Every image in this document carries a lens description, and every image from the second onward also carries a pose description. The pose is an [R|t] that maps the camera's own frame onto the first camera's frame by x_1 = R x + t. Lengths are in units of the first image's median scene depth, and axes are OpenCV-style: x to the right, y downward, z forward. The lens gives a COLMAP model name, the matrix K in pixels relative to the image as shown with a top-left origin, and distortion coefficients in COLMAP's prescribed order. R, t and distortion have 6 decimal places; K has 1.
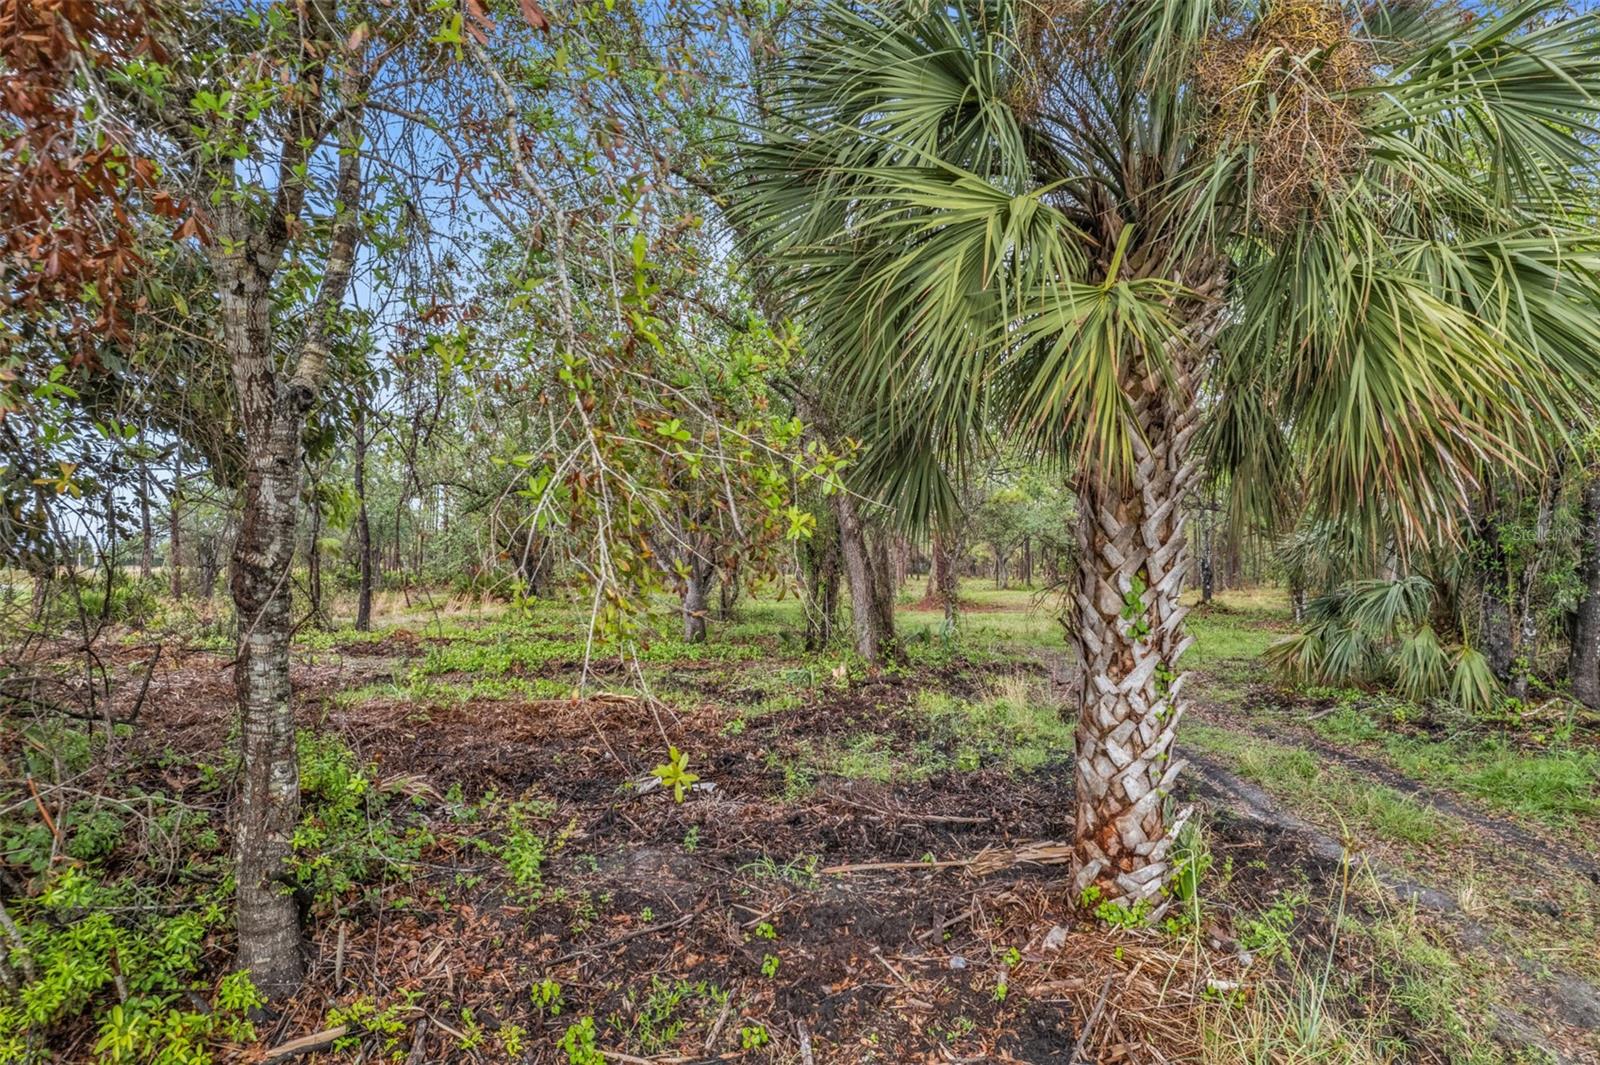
lens RADIAL K [[1028.7, 0, 797.5], [0, 1028.7, 538.3], [0, 0, 1]] dist [-0.080591, 0.073490]
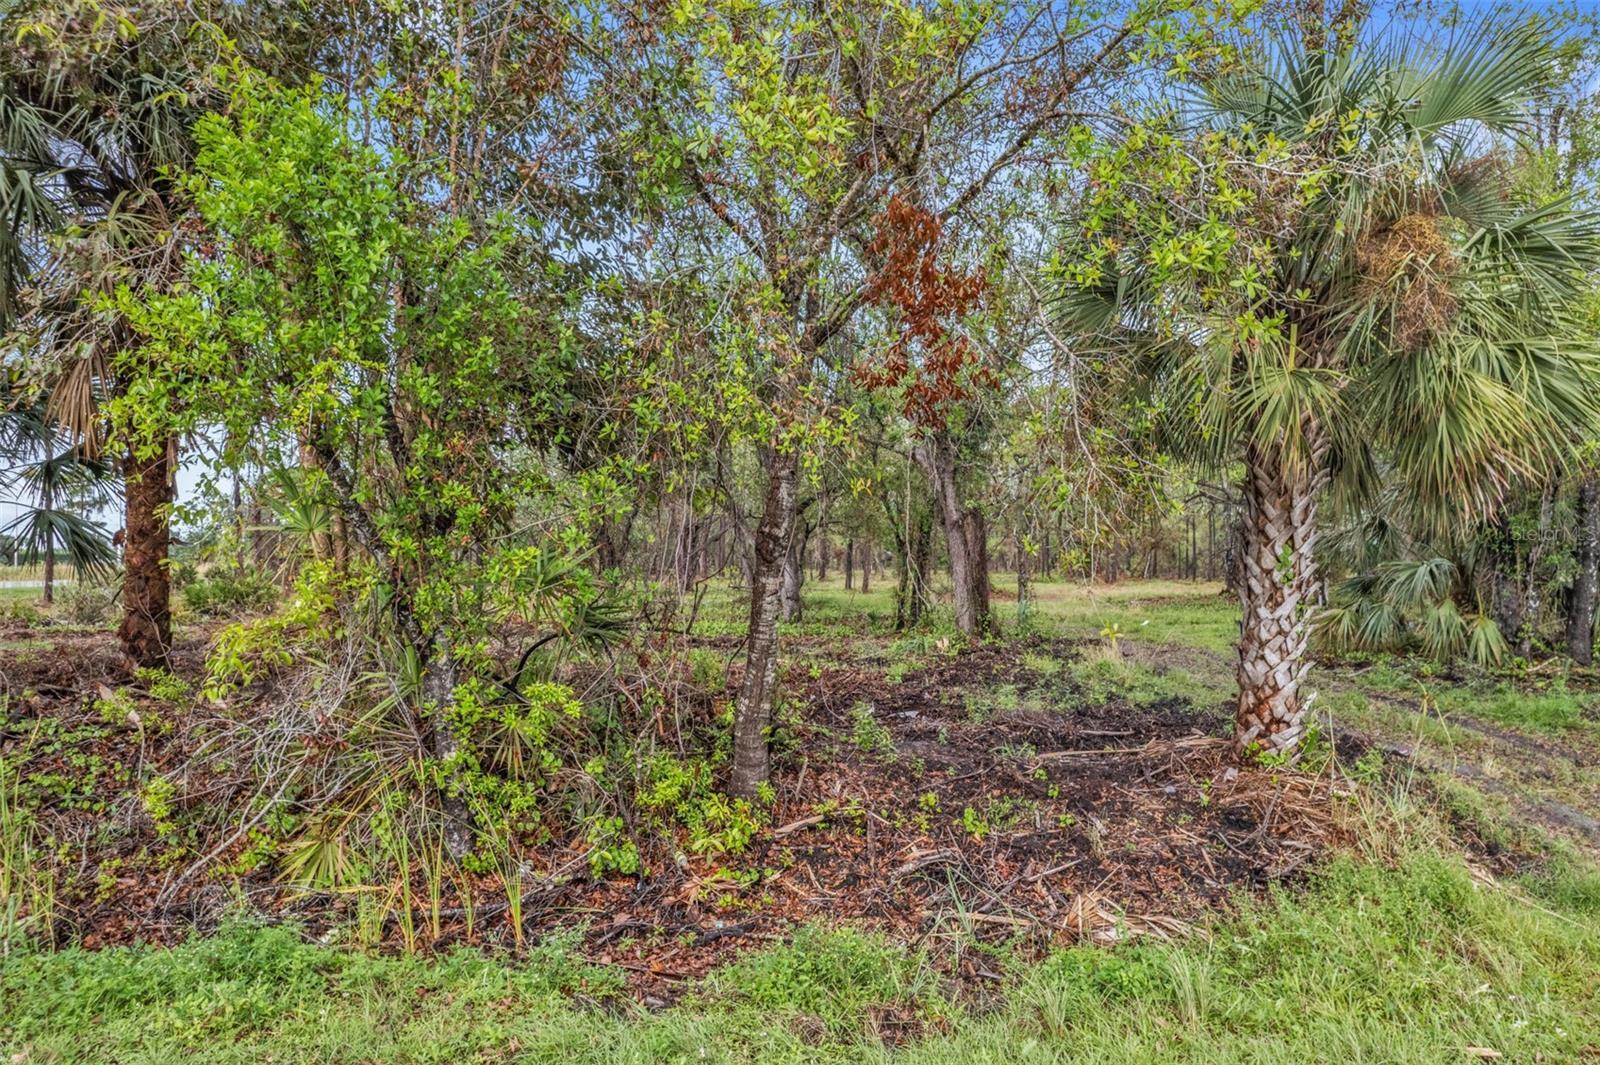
lens RADIAL K [[1028.7, 0, 786.5], [0, 1028.7, 566.3], [0, 0, 1]] dist [-0.080591, 0.073490]
pose [[0.999956, -0.001797, -0.009167, -0.418369], [0.002069, 0.999557, 0.029704, 0.022543], [0.009110, -0.029722, 0.999517, -0.566127]]
